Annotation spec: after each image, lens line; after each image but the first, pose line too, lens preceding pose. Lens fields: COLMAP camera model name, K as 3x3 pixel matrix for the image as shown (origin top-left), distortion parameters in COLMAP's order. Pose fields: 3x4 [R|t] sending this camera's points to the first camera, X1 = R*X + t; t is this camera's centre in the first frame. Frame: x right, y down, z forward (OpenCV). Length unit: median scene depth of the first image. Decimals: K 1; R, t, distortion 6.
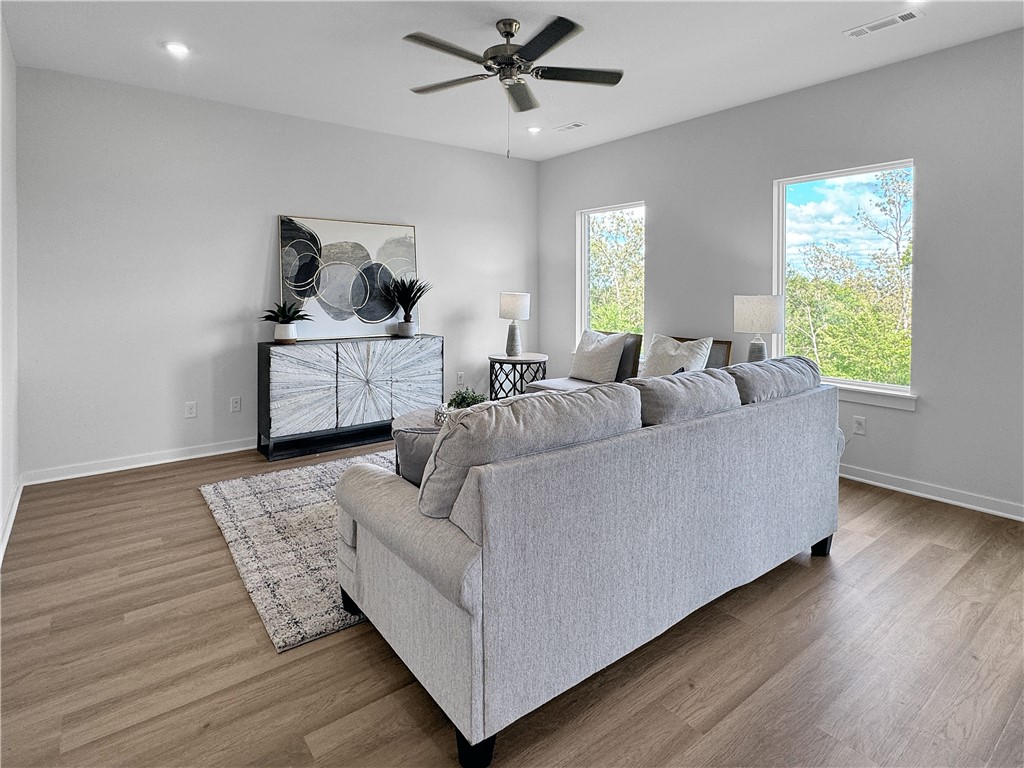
lens RADIAL K [[546.6, 0, 527.0], [0, 546.6, 290.9], [0, 0, 1]] dist [-0.005389, -0.000693]
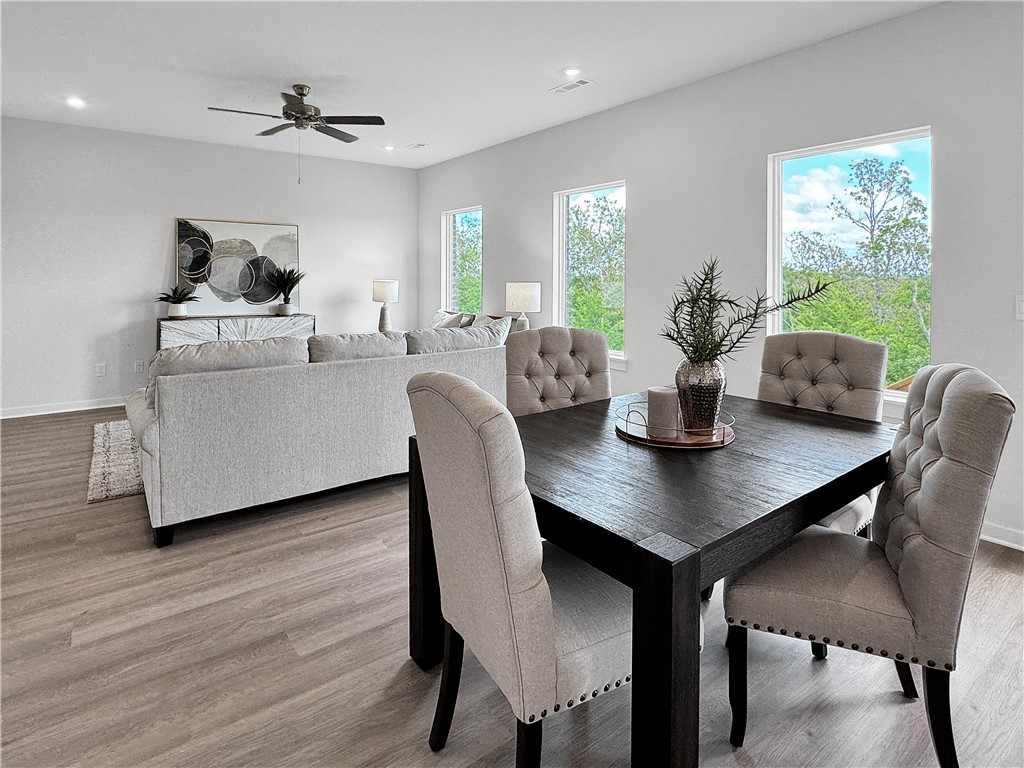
lens RADIAL K [[548.6, 0, 510.8], [0, 548.6, 272.8], [0, 0, 1]] dist [-0.001229, 0.000649]
pose [[0.999697, 0.002817, -0.024442, 0.337128], [-0.003071, 0.999942, -0.010364, -0.001481], [0.024412, 0.010436, 0.999648, -0.241897]]
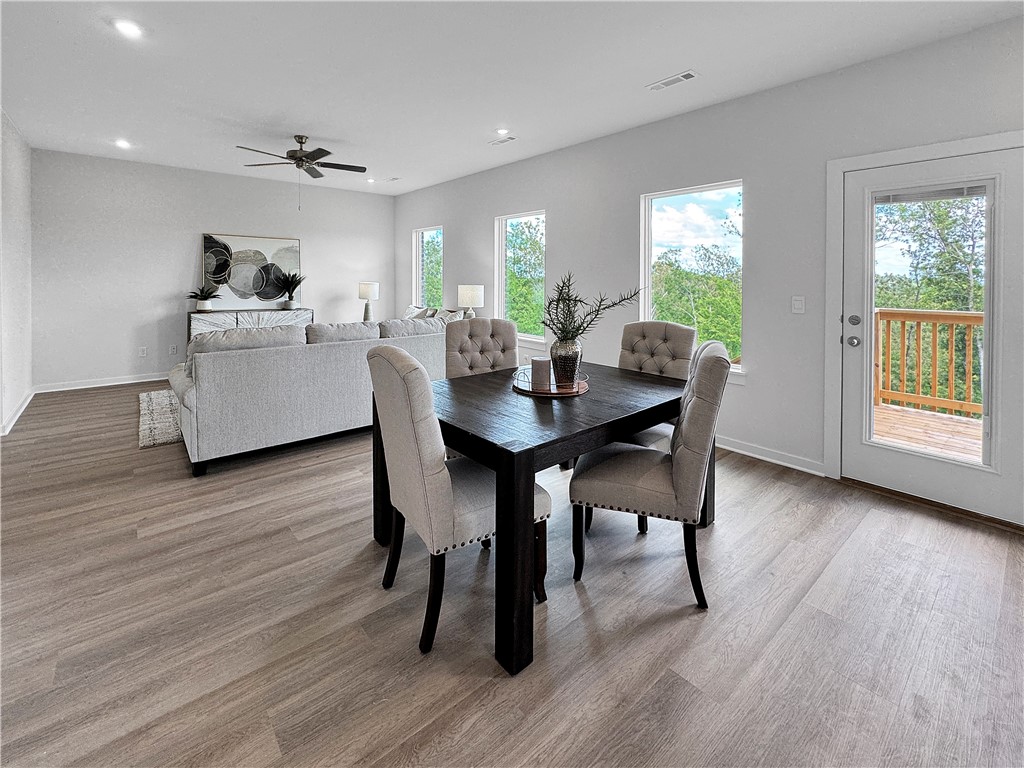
lens RADIAL K [[441.5, 0, 494.0], [0, 441.5, 282.9], [0, 0, 1]] dist [-0.000731, -0.000292]
pose [[0.999819, 0.007105, 0.017676, 0.371379], [-0.007215, 0.999955, 0.006174, -0.006376], [-0.017632, -0.006300, 0.999825, -0.313694]]
